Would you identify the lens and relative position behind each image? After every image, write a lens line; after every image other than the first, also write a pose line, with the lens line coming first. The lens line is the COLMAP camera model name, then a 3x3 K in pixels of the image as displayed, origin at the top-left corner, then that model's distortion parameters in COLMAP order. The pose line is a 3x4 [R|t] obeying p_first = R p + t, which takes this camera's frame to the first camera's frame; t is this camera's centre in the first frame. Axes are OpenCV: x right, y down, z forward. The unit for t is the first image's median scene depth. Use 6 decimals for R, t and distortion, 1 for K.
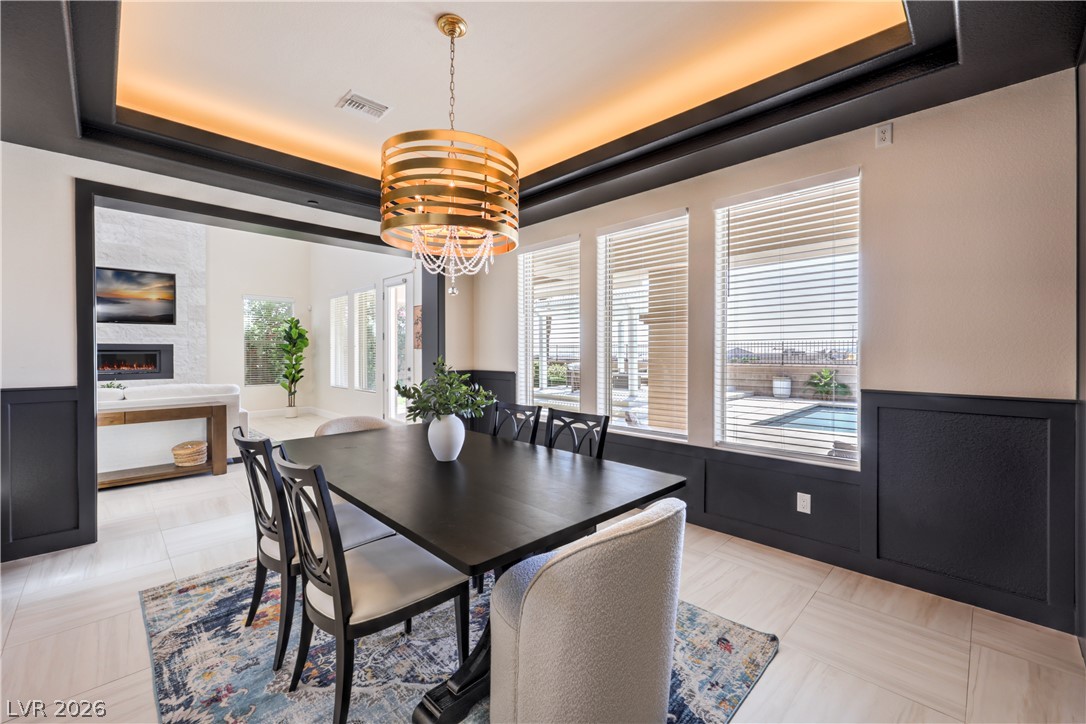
lens RADIAL K [[447.5, 0, 548.1], [0, 447.5, 355.2], [0, 0, 1]] dist [-0.002365, 0.000599]
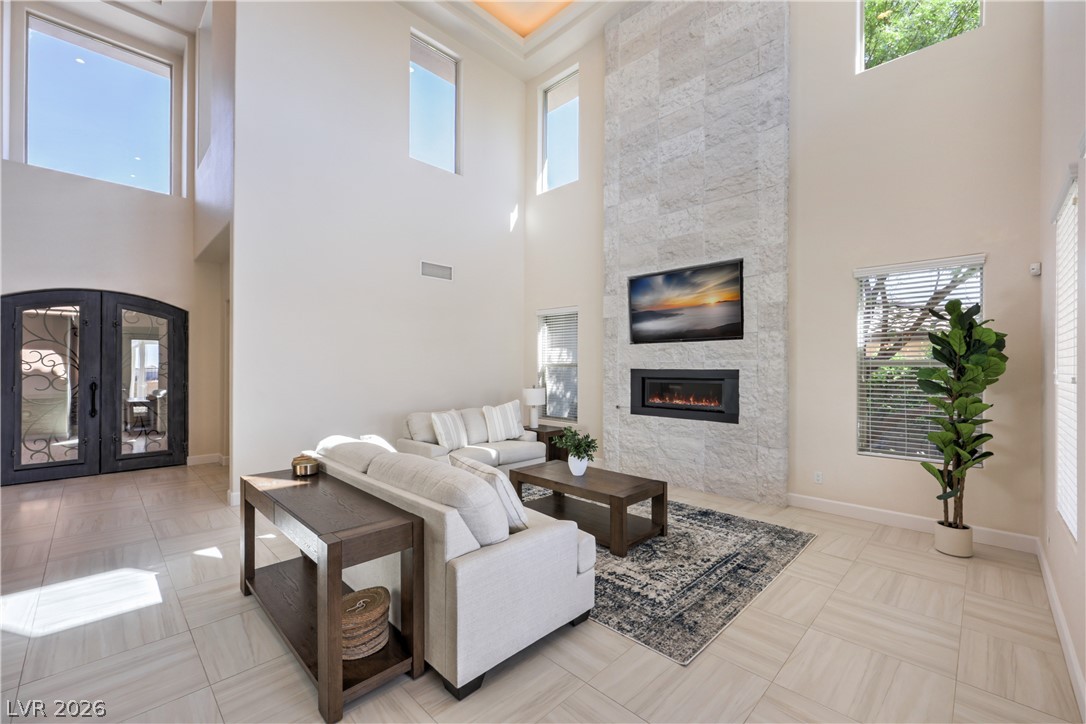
lens RADIAL K [[447.5, 0, 551.4], [0, 447.5, 366.9], [0, 0, 1]] dist [-0.002365, 0.000599]
pose [[-0.008510, 0.003030, -0.999959, -0.199333], [-0.006797, 0.999972, 0.003087, -0.028590], [0.999941, 0.006823, -0.008489, 0.737680]]
